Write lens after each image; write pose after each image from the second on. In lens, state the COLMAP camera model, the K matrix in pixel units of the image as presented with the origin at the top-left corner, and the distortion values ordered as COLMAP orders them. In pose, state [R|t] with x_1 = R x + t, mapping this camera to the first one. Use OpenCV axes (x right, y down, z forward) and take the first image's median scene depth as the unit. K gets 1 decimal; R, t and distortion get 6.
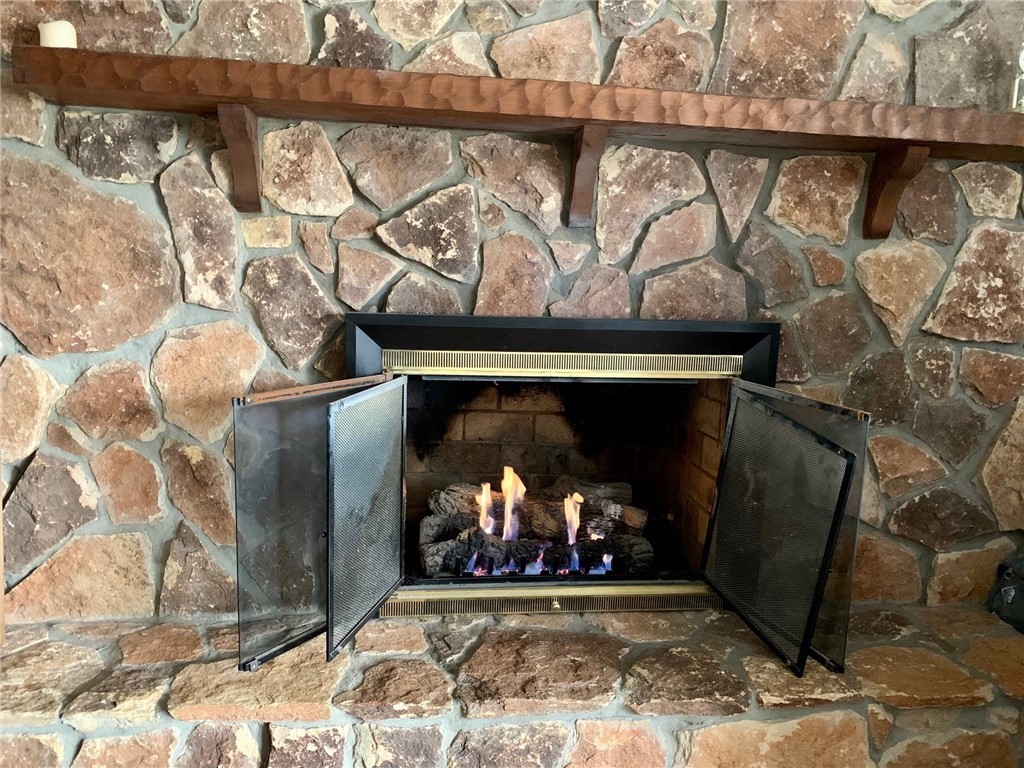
lens RADIAL K [[777.8, 0, 517.2], [0, 777.8, 383.9], [0, 0, 1]] dist [0.019998, -0.028167]
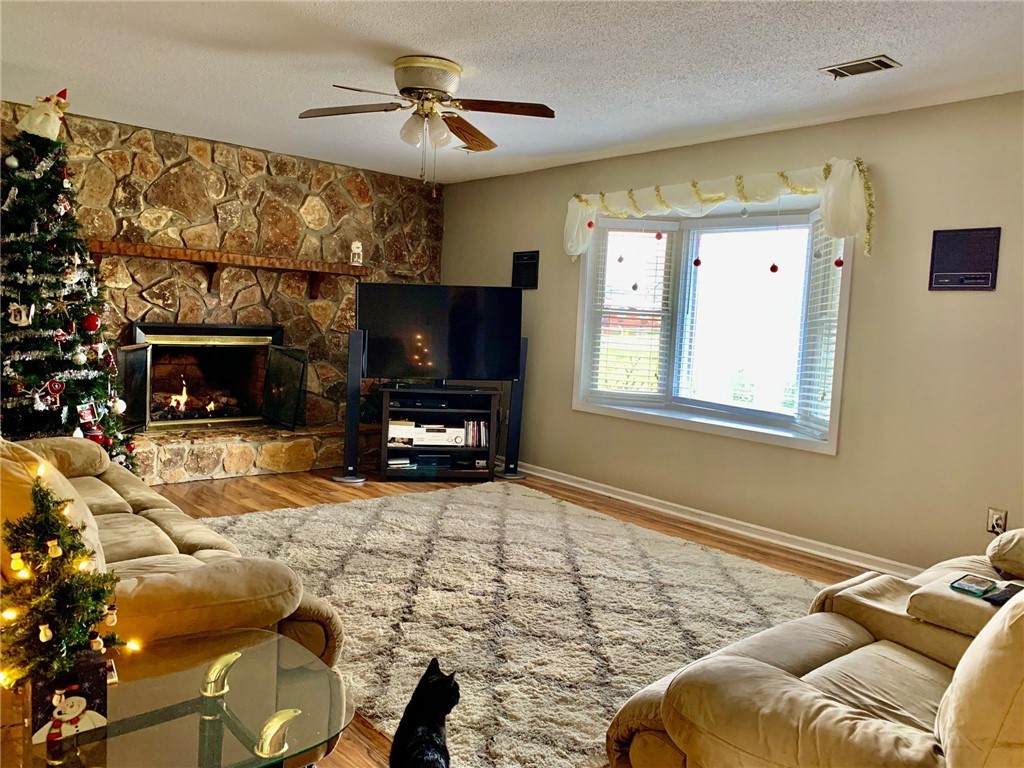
lens RADIAL K [[777.8, 0, 517.2], [0, 777.8, 381.5], [0, 0, 1]] dist [0.019998, -0.028167]
pose [[0.829366, -0.036749, 0.557496, -0.639339], [0.048801, 0.998786, -0.006761, 0.211868], [-0.556571, 0.032814, 0.830152, -2.123484]]
